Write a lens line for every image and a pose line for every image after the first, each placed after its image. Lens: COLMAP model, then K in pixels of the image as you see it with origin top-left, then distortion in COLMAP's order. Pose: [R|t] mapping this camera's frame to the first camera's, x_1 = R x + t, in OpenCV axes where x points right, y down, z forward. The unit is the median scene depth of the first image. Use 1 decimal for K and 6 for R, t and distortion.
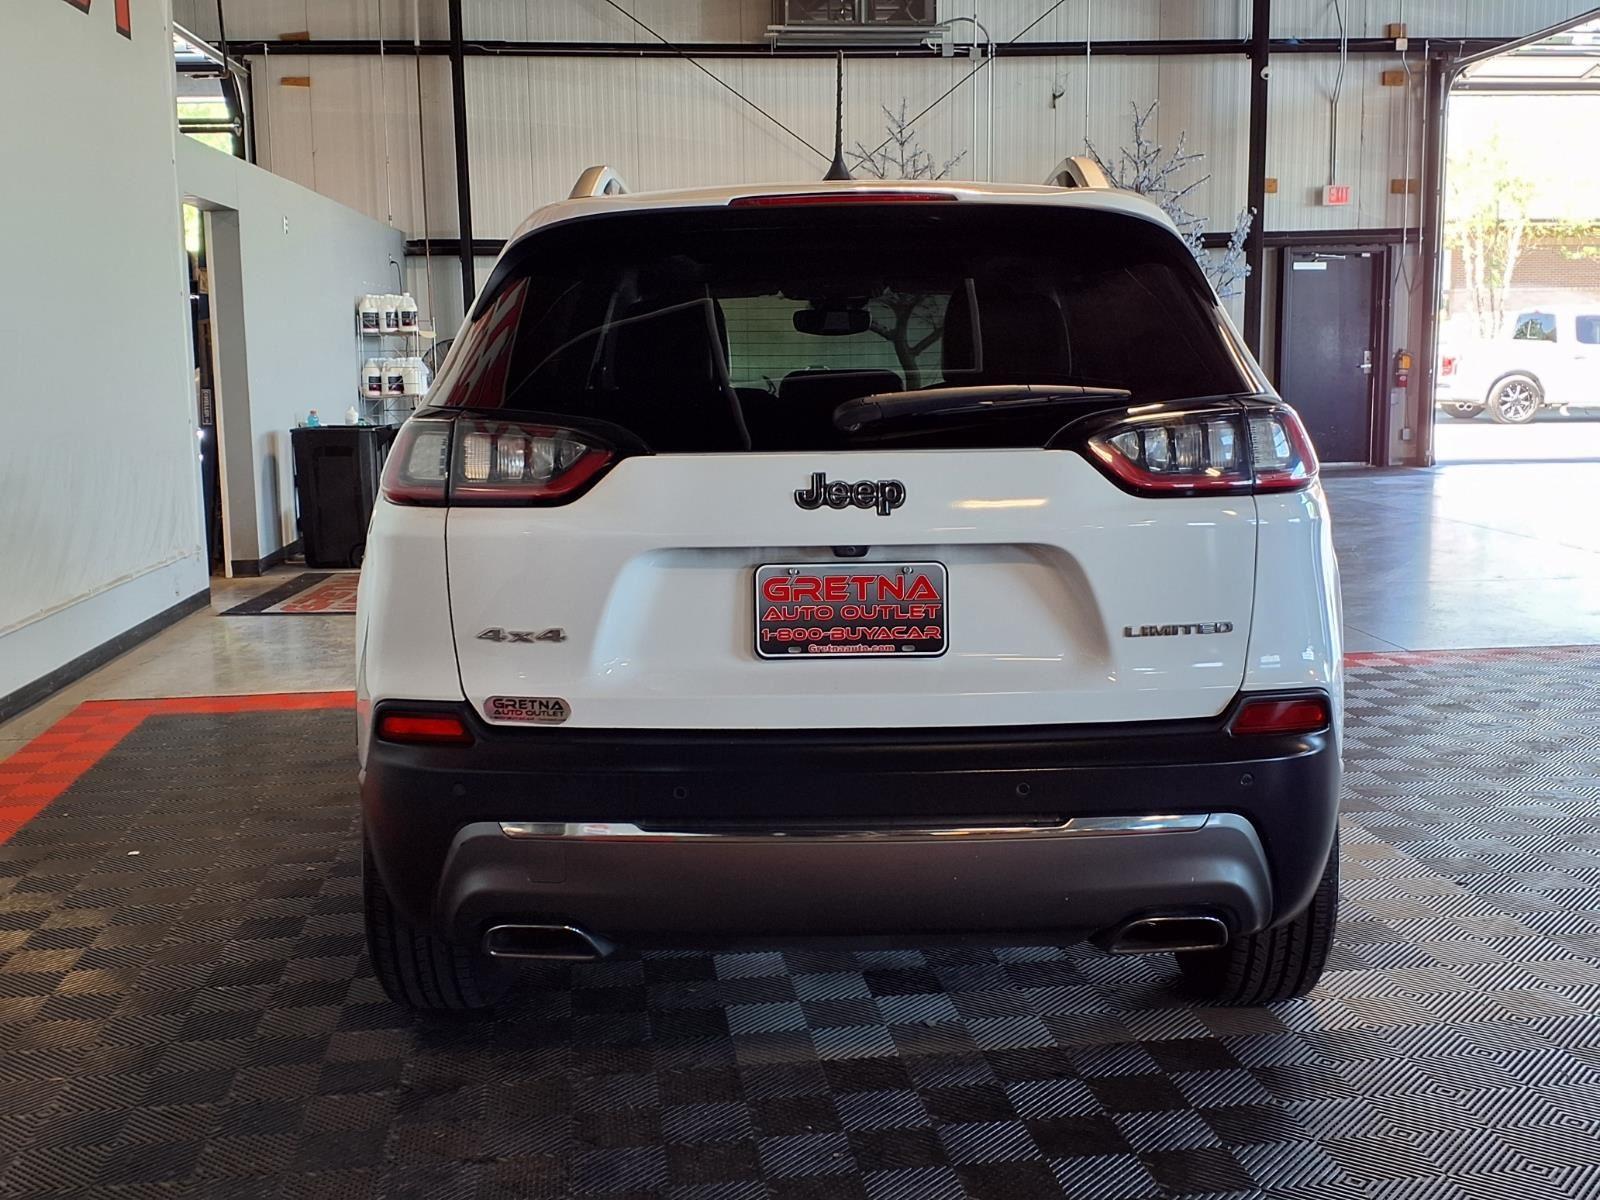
lens RADIAL K [[1860.2, 0, 676.9], [0, 1860.2, 539.6], [0, 0, 1]] dist [0.043003, -0.007025]
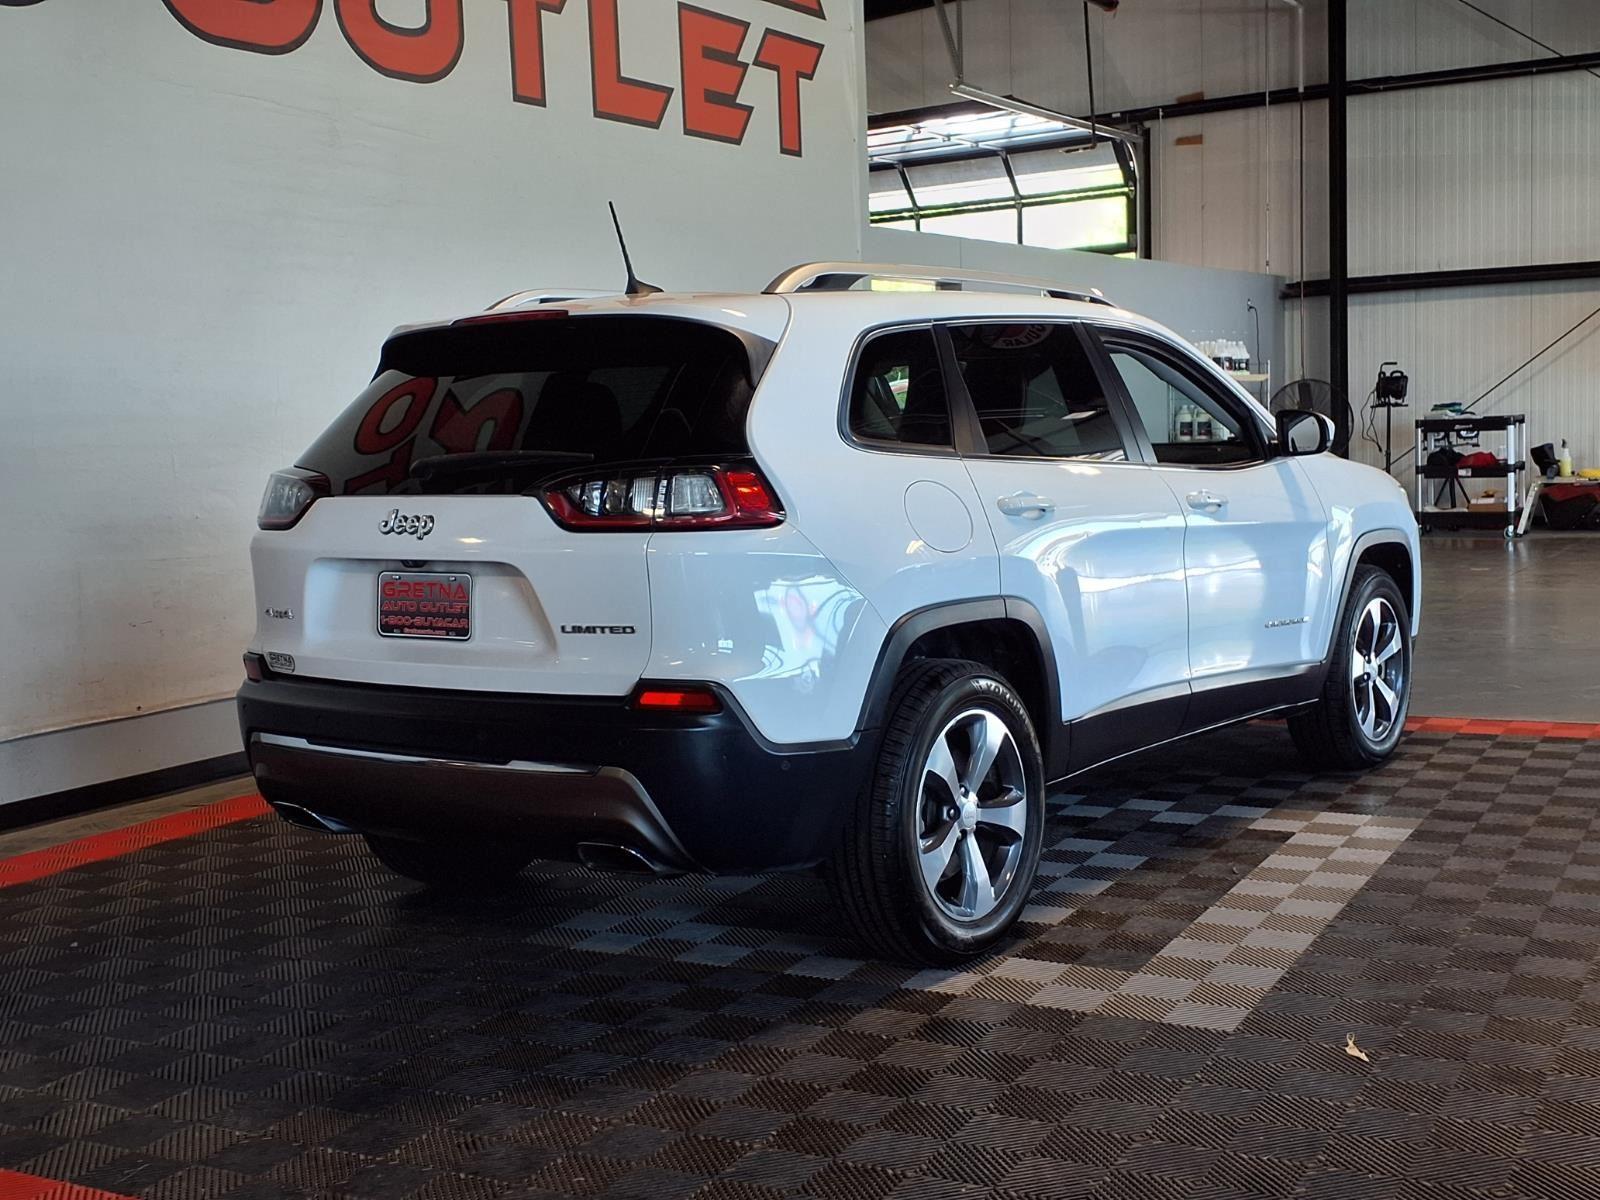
lens RADIAL K [[1860.2, 0, 676.9], [0, 1860.2, 539.6], [0, 0, 1]] dist [0.043003, -0.007025]
pose [[0.805672, 0.020434, -0.592009, 0.196330], [-0.033253, 0.999389, -0.010758, -0.000733], [0.591428, 0.028354, 0.805859, -0.009303]]
